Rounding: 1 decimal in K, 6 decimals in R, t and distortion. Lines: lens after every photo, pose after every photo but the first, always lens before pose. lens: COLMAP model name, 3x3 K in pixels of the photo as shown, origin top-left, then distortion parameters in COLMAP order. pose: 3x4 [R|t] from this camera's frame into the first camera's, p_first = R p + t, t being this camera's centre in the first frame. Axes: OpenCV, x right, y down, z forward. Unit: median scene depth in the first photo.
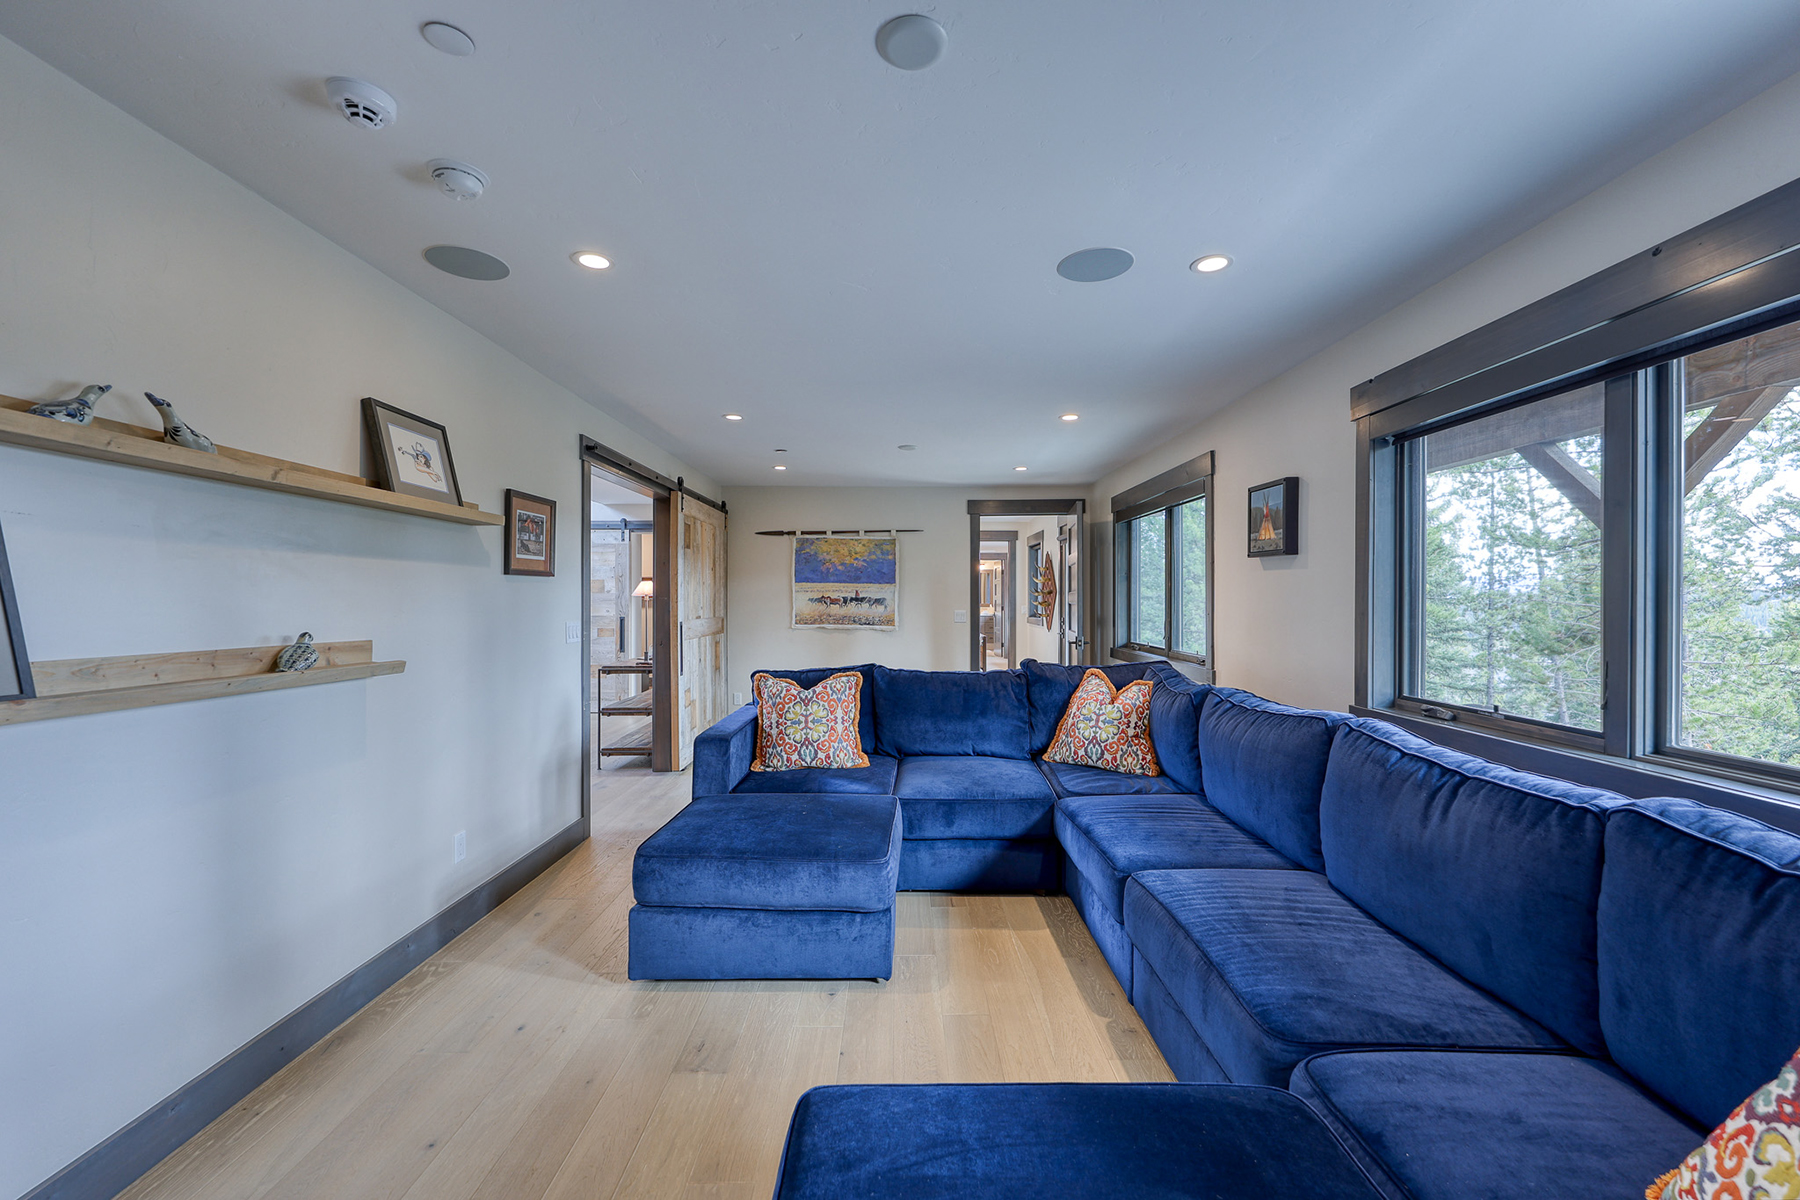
lens RADIAL K [[723.1, 0, 903.5], [0, 723.1, 598.6], [0, 0, 1]] dist [-0.001317, 0.000261]
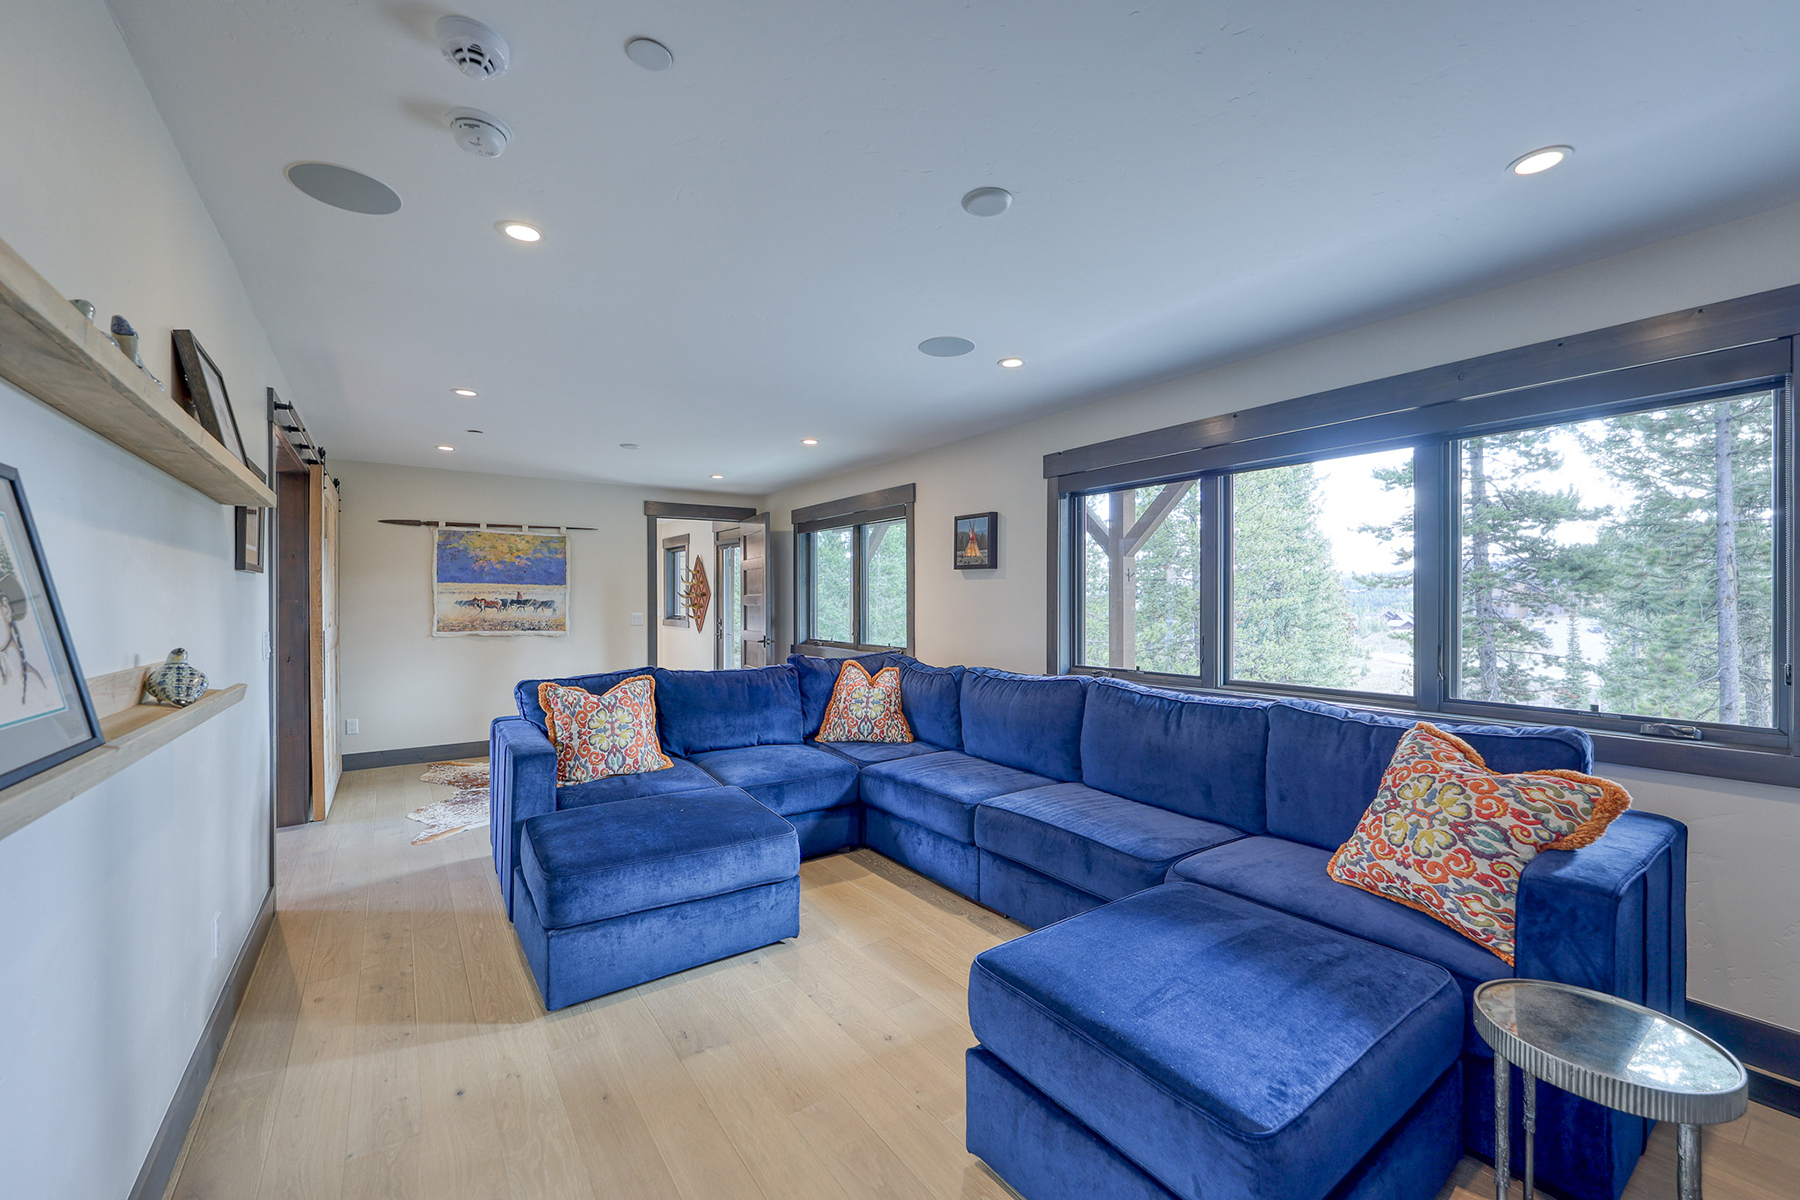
lens RADIAL K [[723.1, 0, 902.9], [0, 723.1, 600.9], [0, 0, 1]] dist [-0.001317, 0.000261]
pose [[0.815009, -0.001547, 0.579446, -0.423235], [0.001193, 0.999999, 0.000991, -0.001379], [-0.579447, -0.000117, 0.815010, -0.017439]]
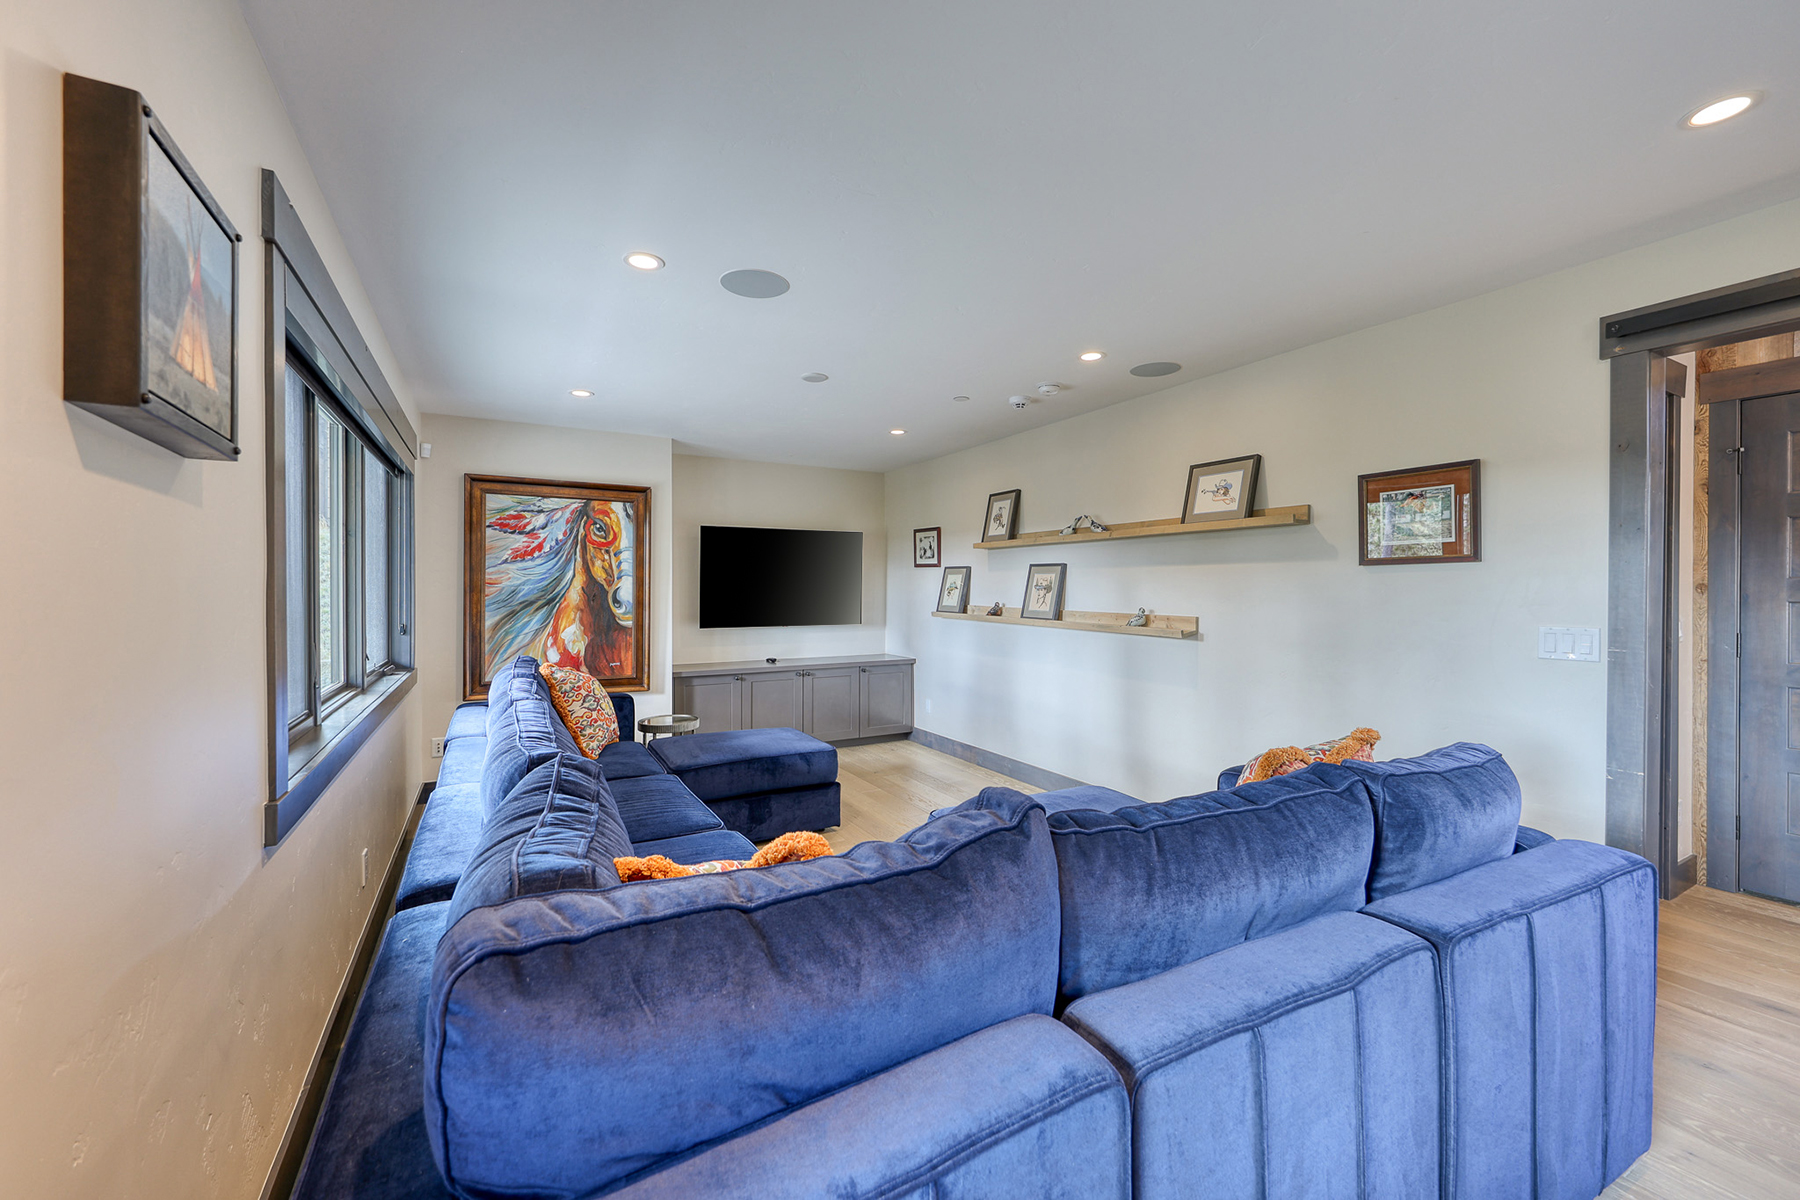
lens RADIAL K [[723.1, 0, 898.6], [0, 723.1, 594.7], [0, 0, 1]] dist [-0.001317, 0.000261]
pose [[-0.875023, 0.003036, -0.484072, 0.457257], [0.001152, 0.999991, 0.004191, 0.001433], [0.484081, 0.003109, -0.875018, 1.556001]]
